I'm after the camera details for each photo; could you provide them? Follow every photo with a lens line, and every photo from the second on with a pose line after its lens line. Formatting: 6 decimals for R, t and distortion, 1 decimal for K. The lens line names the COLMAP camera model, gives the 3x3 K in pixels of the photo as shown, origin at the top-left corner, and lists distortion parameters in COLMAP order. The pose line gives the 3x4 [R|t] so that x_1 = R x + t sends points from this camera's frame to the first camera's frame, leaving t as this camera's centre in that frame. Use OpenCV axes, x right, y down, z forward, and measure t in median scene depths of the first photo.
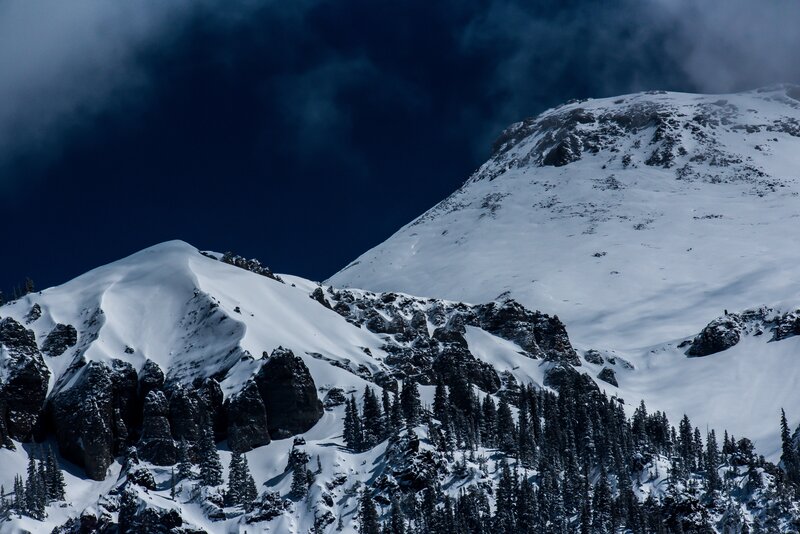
lens RADIAL K [[633.6, 0, 399.9], [0, 633.6, 266.0], [0, 0, 1]] dist [0.001999, -0.008390]
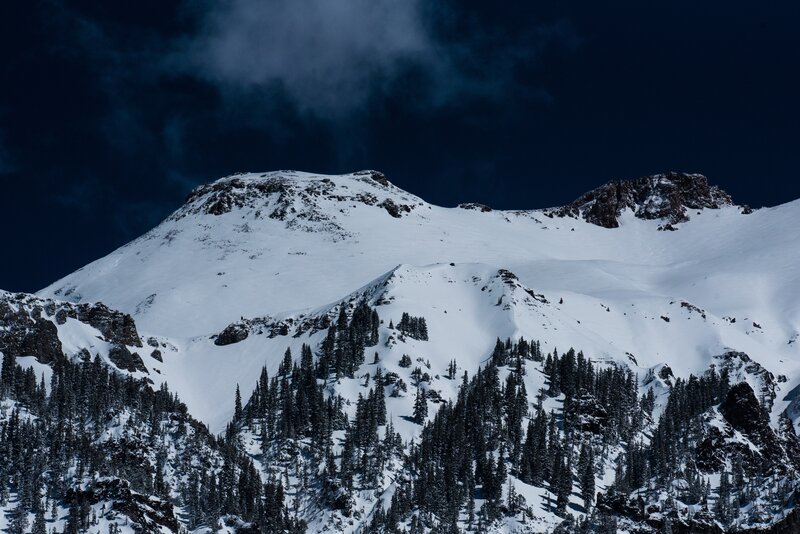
lens RADIAL K [[388.2, 0, 400.1], [0, 388.2, 268.7], [0, 0, 1]] dist [-0.014429, -0.001002]
pose [[0.998016, 0.057659, 0.025301, 0.697690], [-0.058122, 0.998148, 0.017953, -0.069876], [-0.024219, -0.019387, 0.999519, 0.034527]]
